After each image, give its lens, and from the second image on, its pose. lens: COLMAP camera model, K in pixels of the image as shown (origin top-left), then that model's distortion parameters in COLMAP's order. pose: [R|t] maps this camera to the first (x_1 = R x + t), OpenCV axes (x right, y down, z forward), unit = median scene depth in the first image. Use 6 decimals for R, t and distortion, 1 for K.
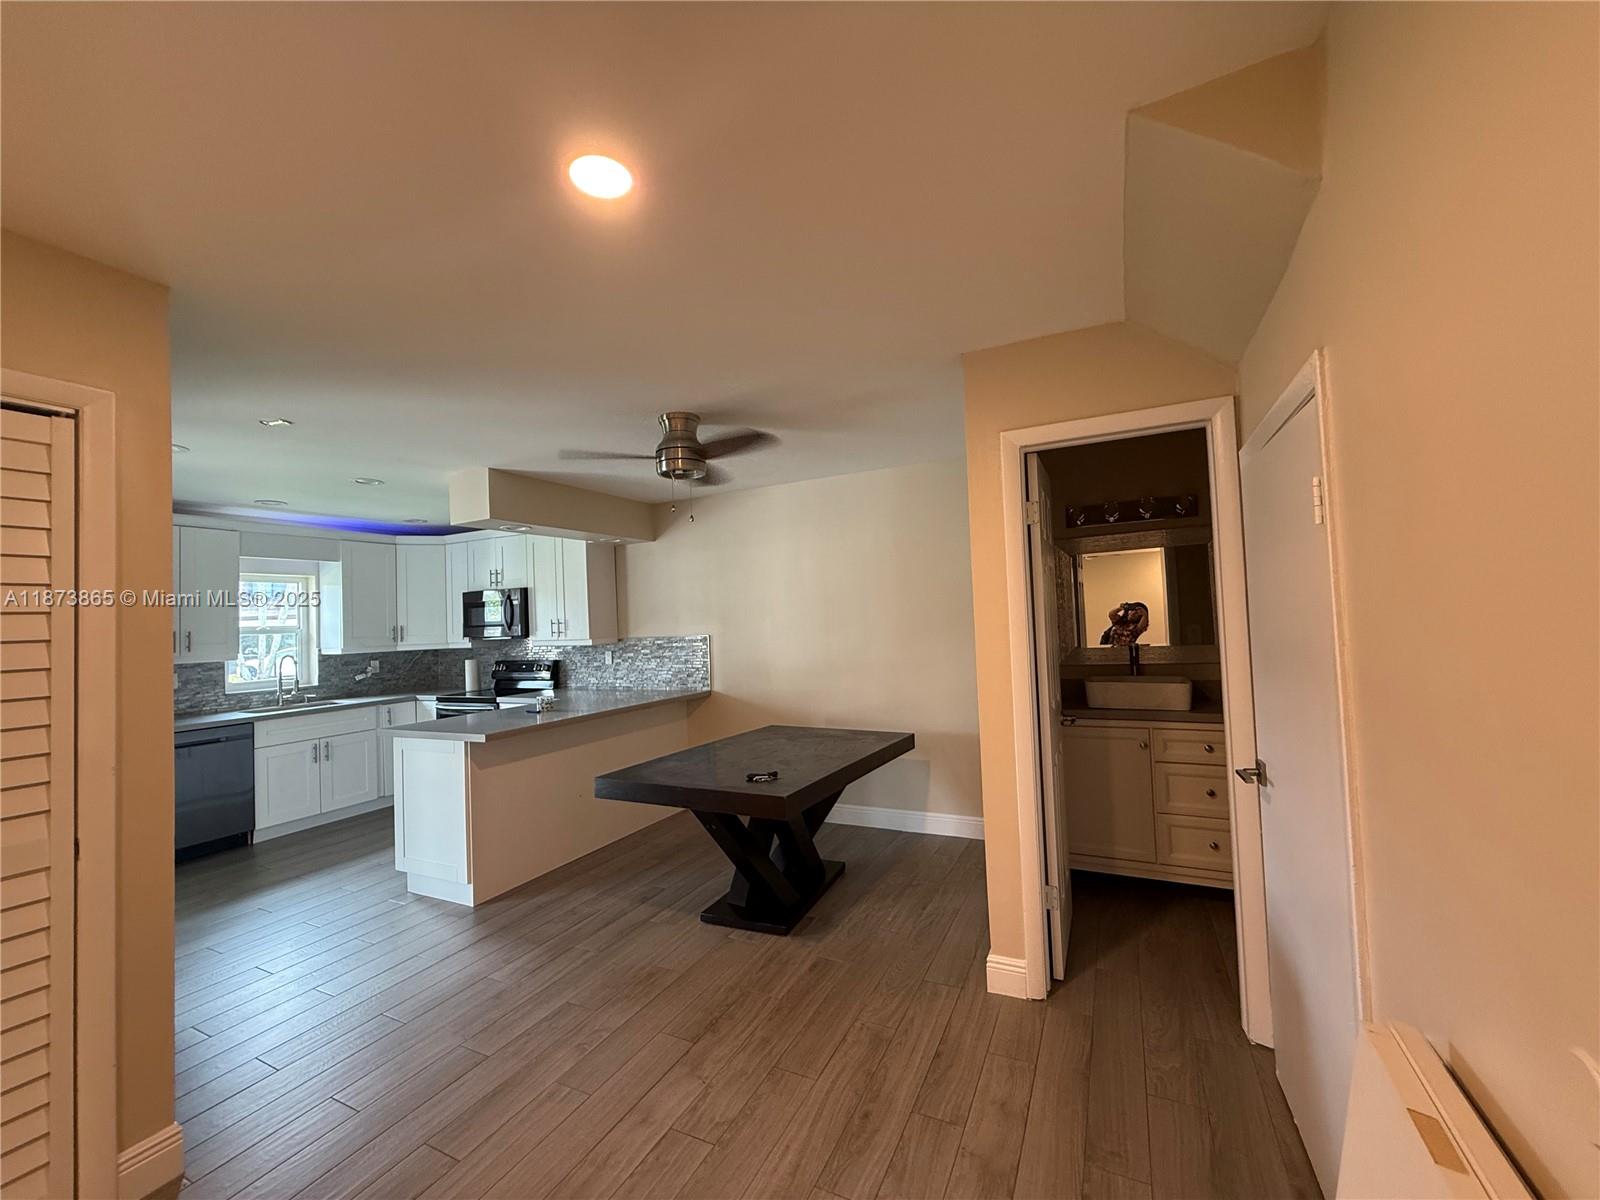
lens RADIAL K [[640.2, 0, 798.1], [0, 640.2, 599.2], [0, 0, 1]] dist [0.002023, 0.000293]
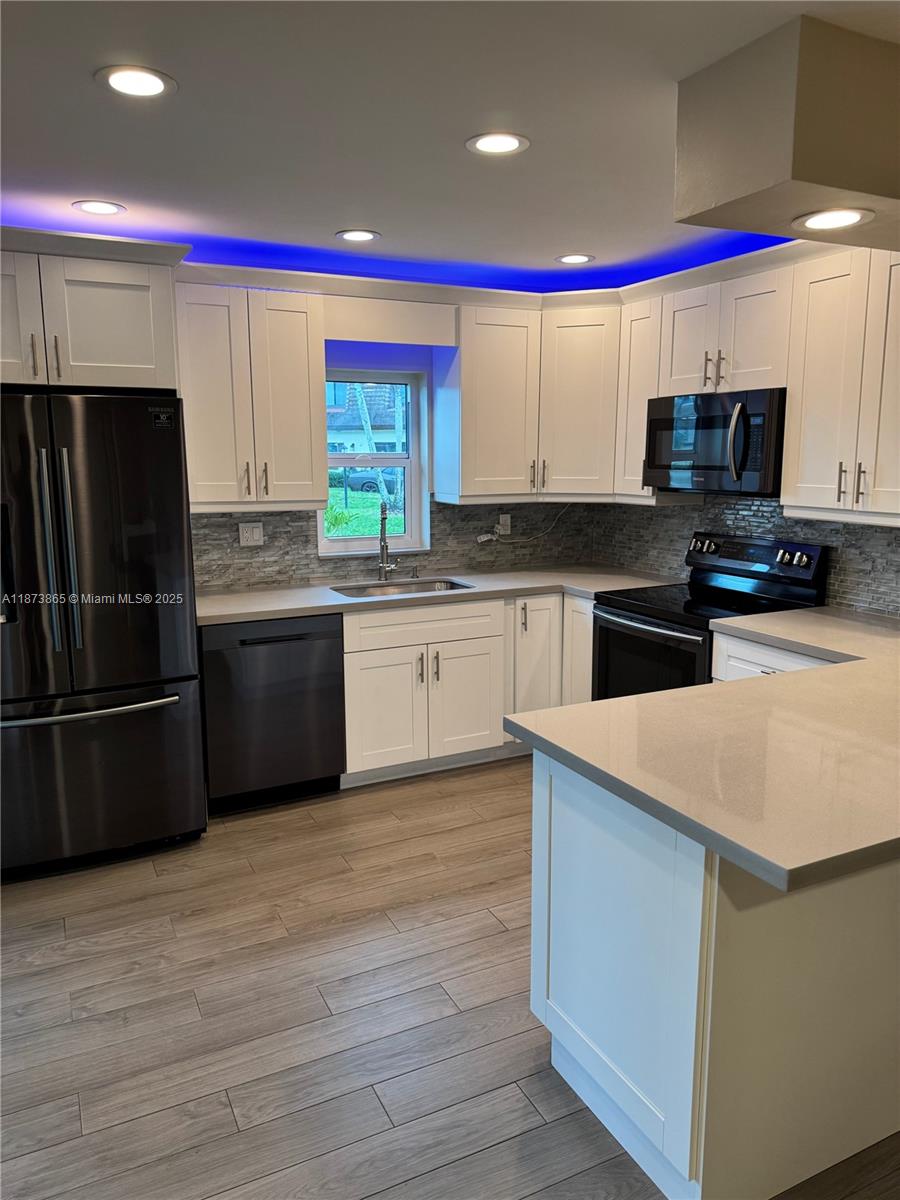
lens RADIAL K [[834.6, 0, 448.9], [0, 834.6, 610.7], [0, 0, 1]] dist [0.000906, -0.016038]
pose [[0.794351, 0.146824, -0.589449, -0.233446], [-0.004476, 0.971739, 0.236015, -0.003084], [0.607443, -0.184841, 0.772559, 0.355822]]
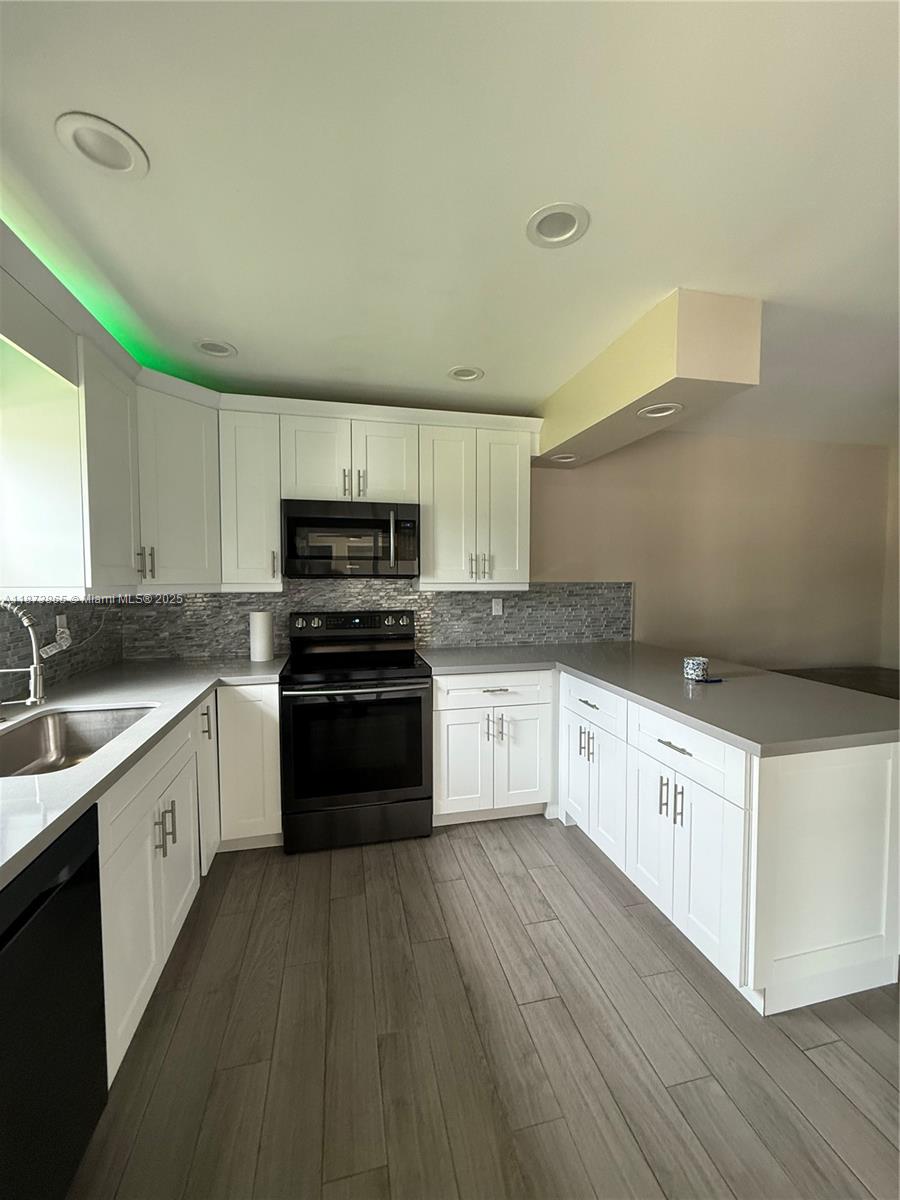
lens RADIAL K [[480.2, 0, 452.2], [0, 480.2, 599.8], [0, 0, 1]] dist [0.002023, 0.000293]
pose [[0.763679, 0.005891, 0.645569, -0.718212], [-0.052978, 0.997158, 0.053573, 0.052852], [-0.643418, -0.075113, 0.761821, 0.572822]]
